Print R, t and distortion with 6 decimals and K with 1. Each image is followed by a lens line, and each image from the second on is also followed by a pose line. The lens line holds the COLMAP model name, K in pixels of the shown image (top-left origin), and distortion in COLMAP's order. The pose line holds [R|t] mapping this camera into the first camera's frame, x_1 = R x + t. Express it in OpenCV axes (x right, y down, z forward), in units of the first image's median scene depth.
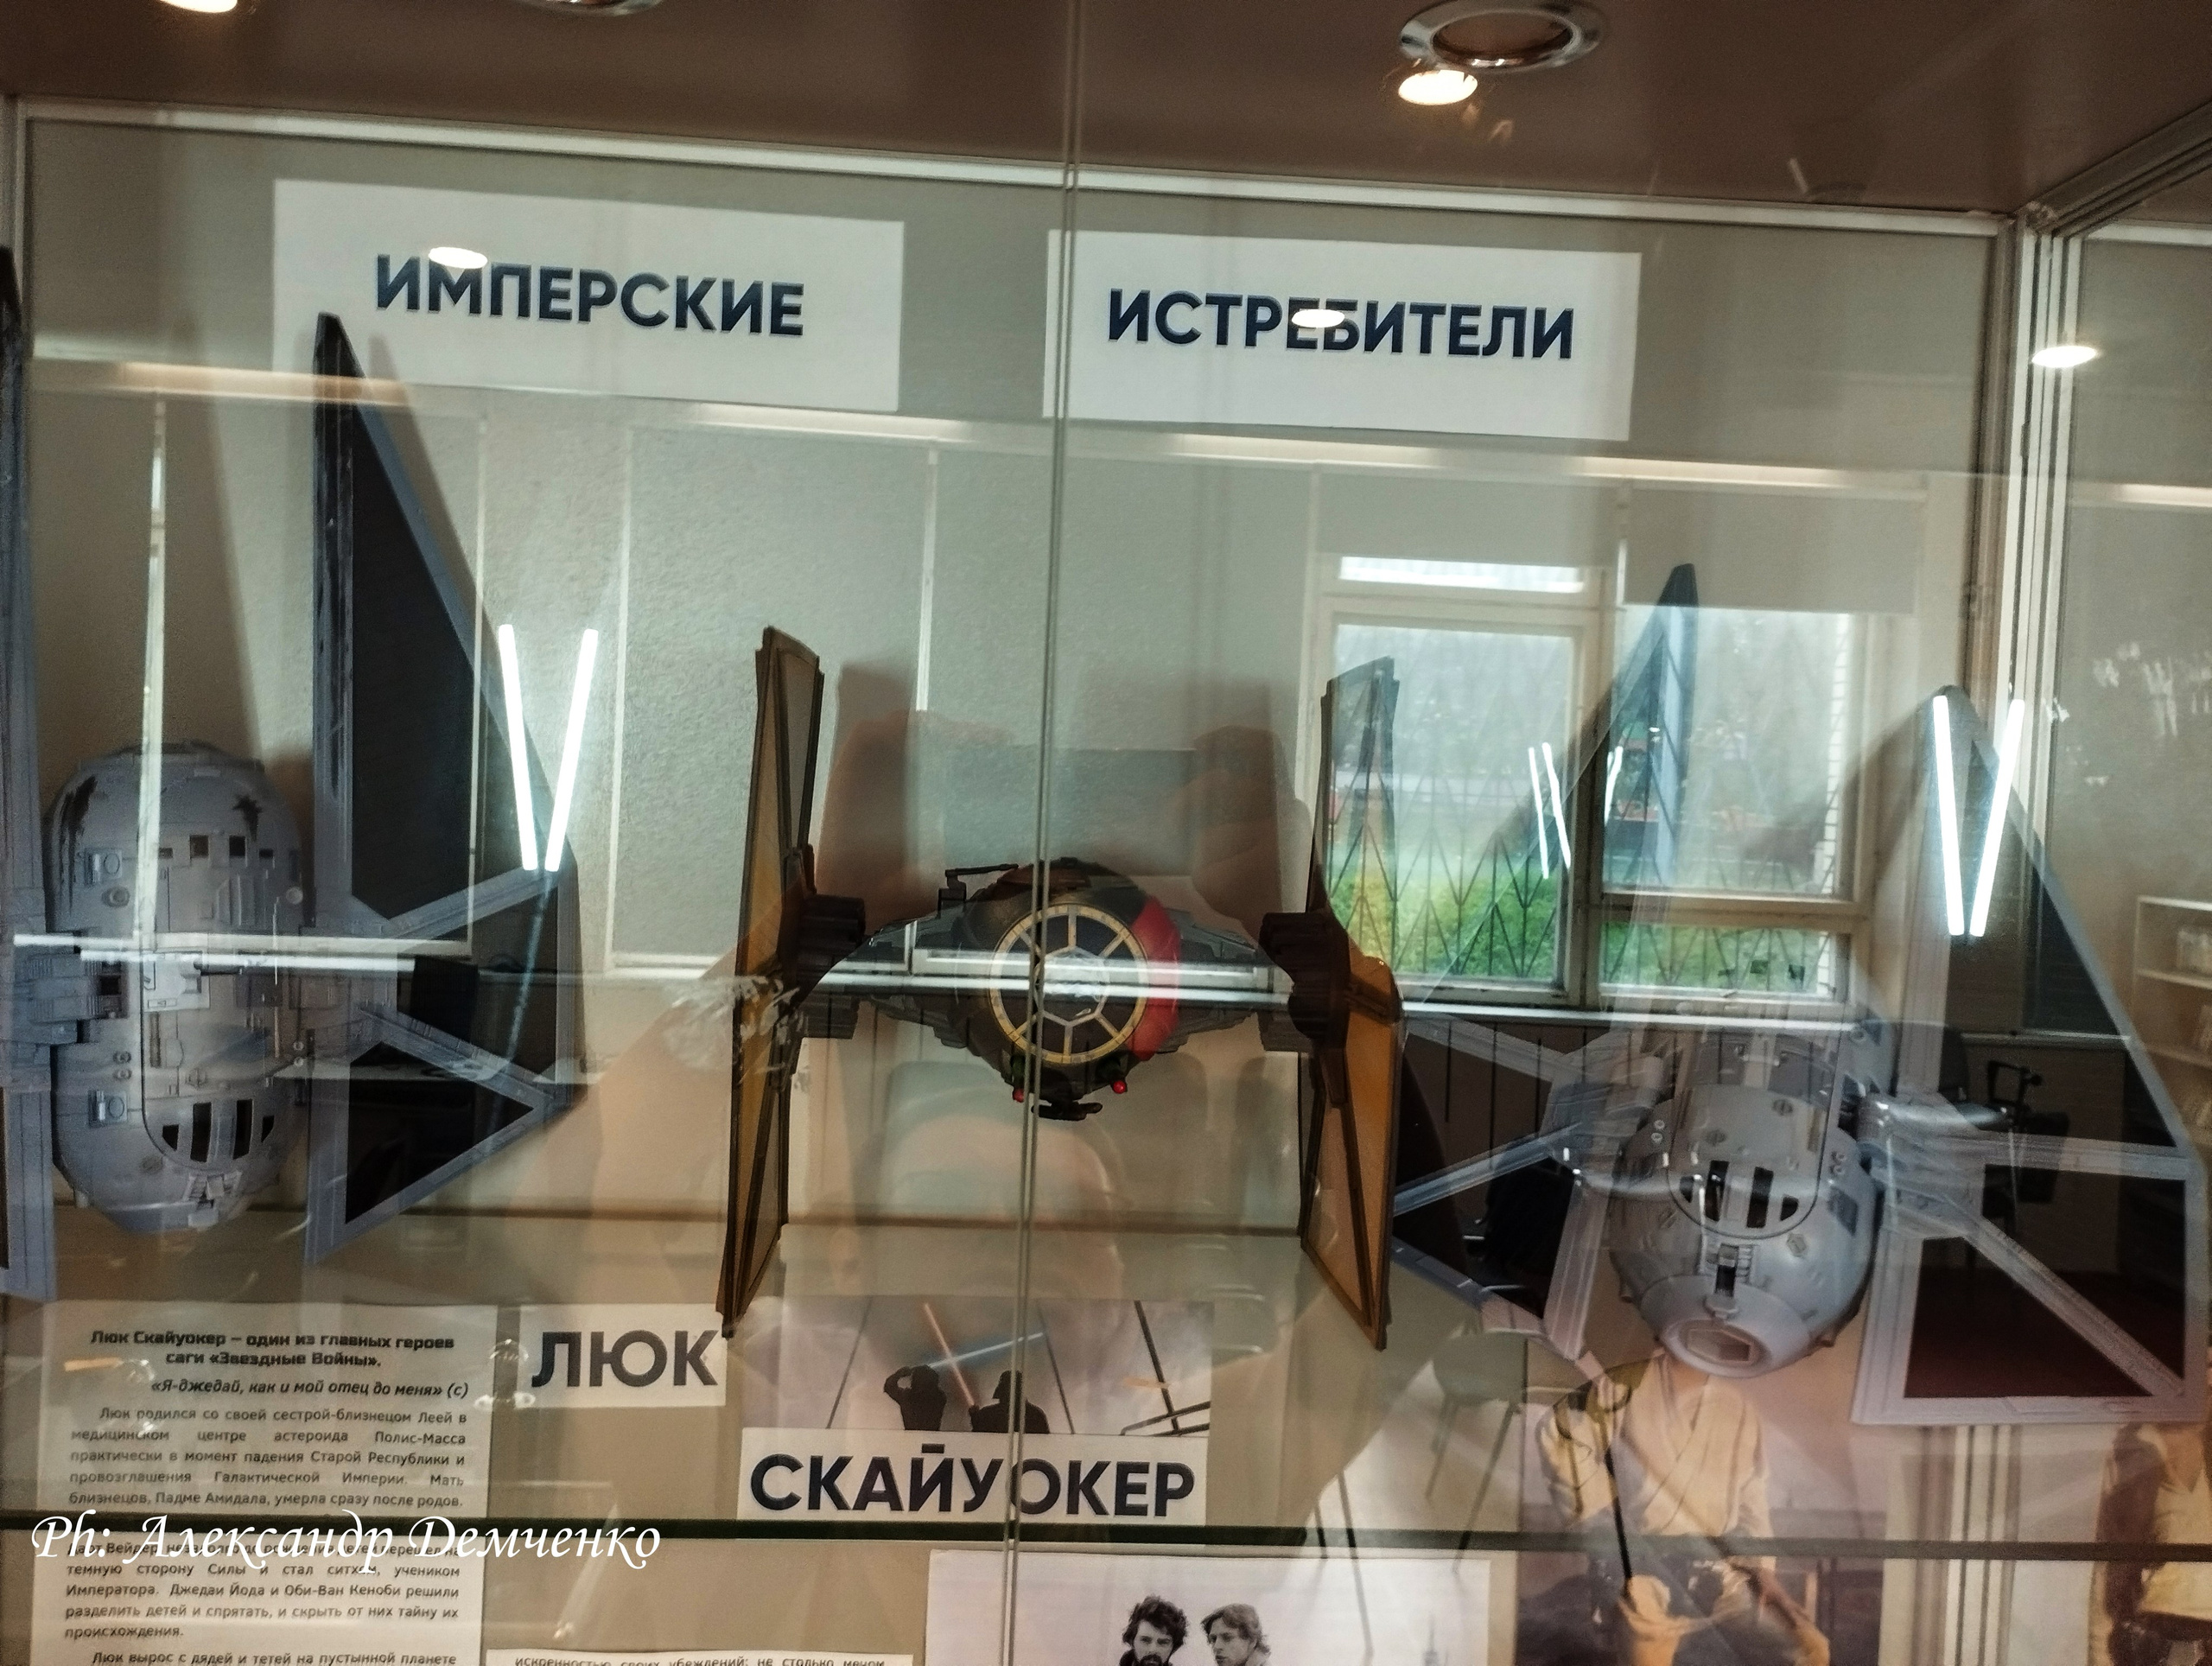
lens RADIAL K [[1884.7, 0, 1110.4], [0, 1884.7, 826.6], [0, 0, 1]] dist [0.122266, -0.153968]
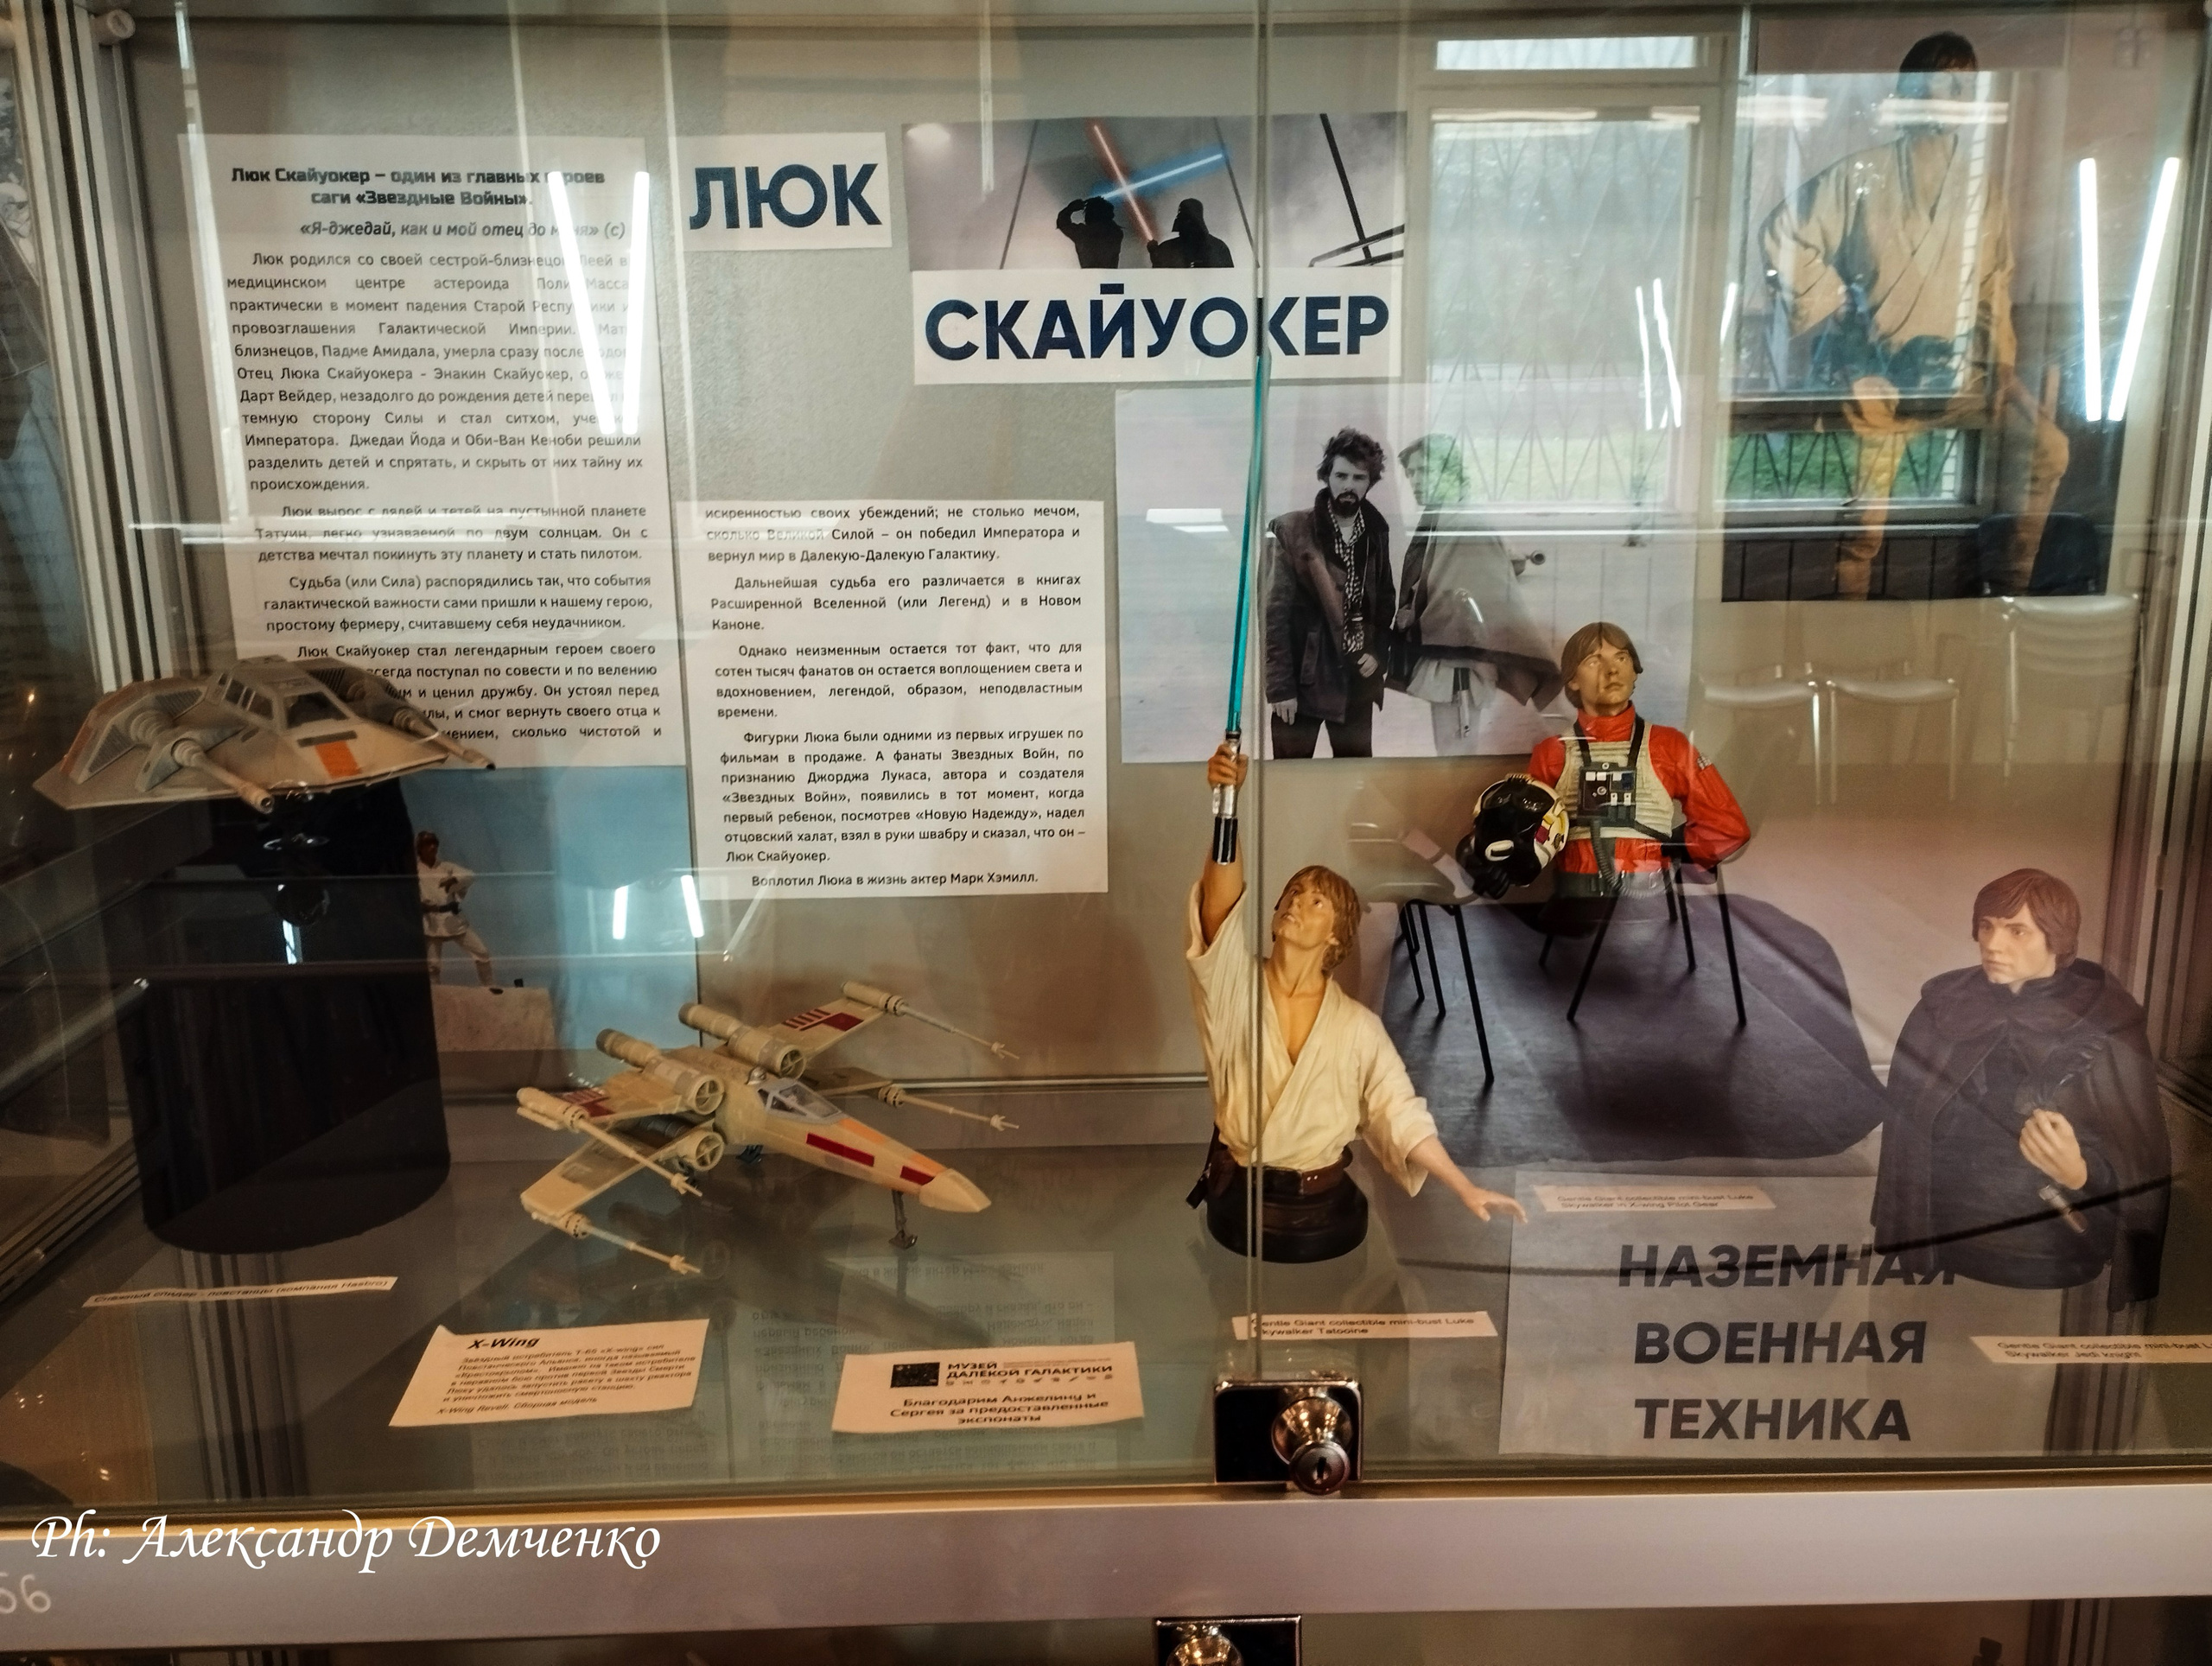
lens RADIAL K [[1884.7, 0, 1110.4], [0, 1884.7, 826.6], [0, 0, 1]] dist [0.122266, -0.153968]
pose [[0.997814, -0.043251, -0.049967, -0.058226], [0.051804, 0.981364, 0.185041, 0.414996], [0.041033, -0.187225, 0.981460, 0.018980]]
